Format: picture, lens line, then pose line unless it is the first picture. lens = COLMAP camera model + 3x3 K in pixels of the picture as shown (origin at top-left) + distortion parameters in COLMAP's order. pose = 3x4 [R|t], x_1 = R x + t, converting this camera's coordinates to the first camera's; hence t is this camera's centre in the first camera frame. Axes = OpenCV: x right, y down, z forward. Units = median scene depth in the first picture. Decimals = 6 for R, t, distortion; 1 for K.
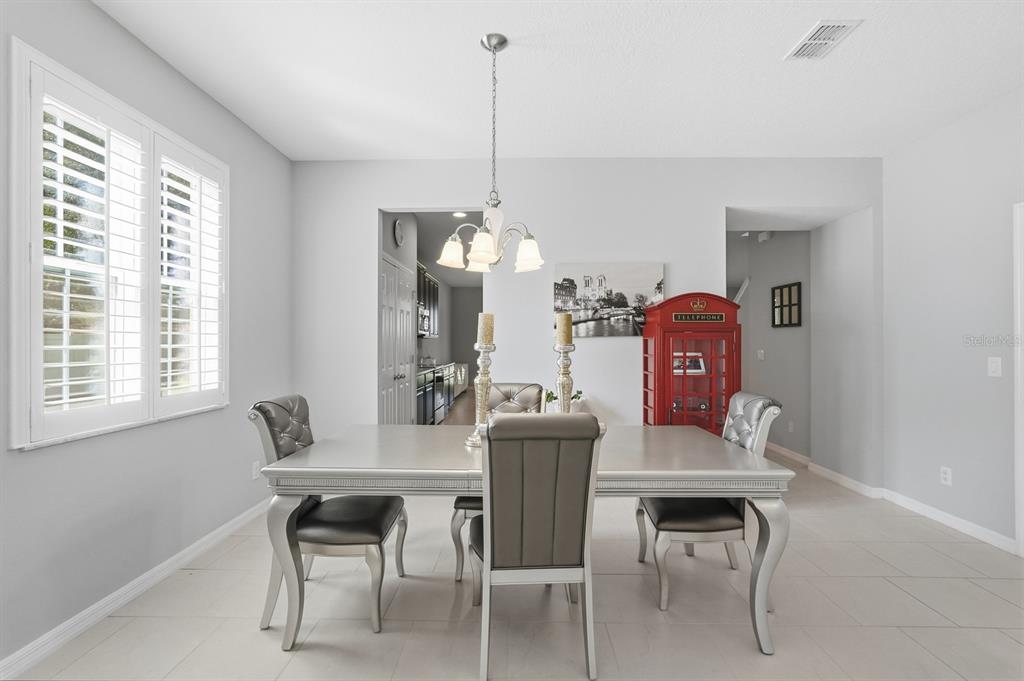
lens RADIAL K [[450.2, 0, 512.0], [0, 450.2, 340.5], [0, 0, 1]] dist [-0.014734, 0.007377]
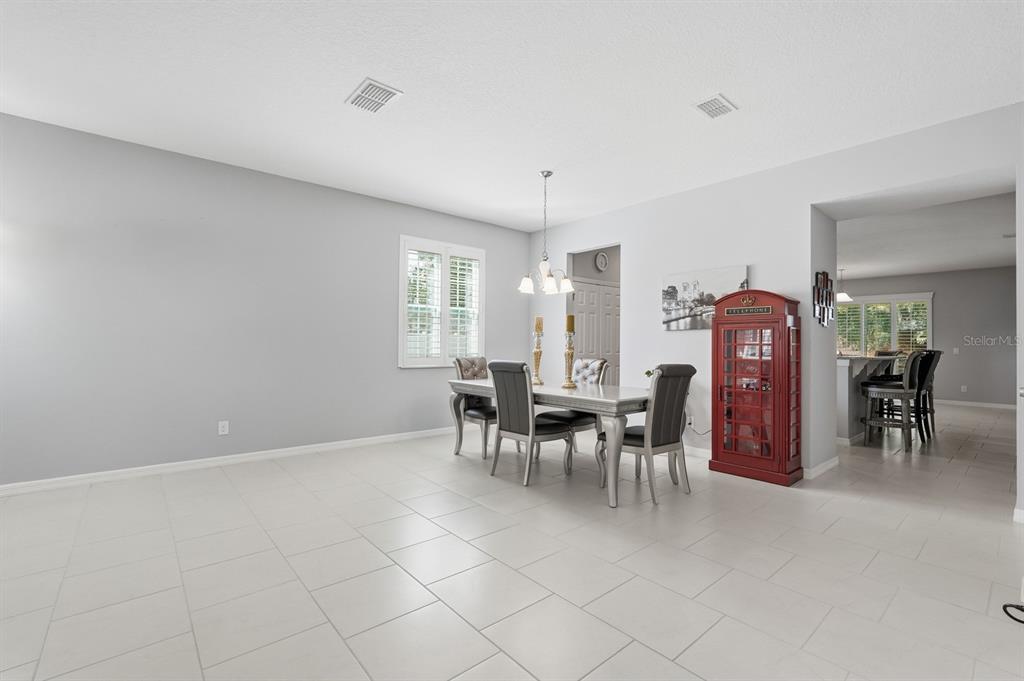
lens RADIAL K [[450.2, 0, 512.0], [0, 450.2, 340.5], [0, 0, 1]] dist [-0.014734, 0.007377]
pose [[0.669389, -0.003087, -0.742905, 0.795422], [-0.002813, 0.999974, -0.006690, 0.033396], [0.742906, 0.006568, 0.669363, -0.237348]]
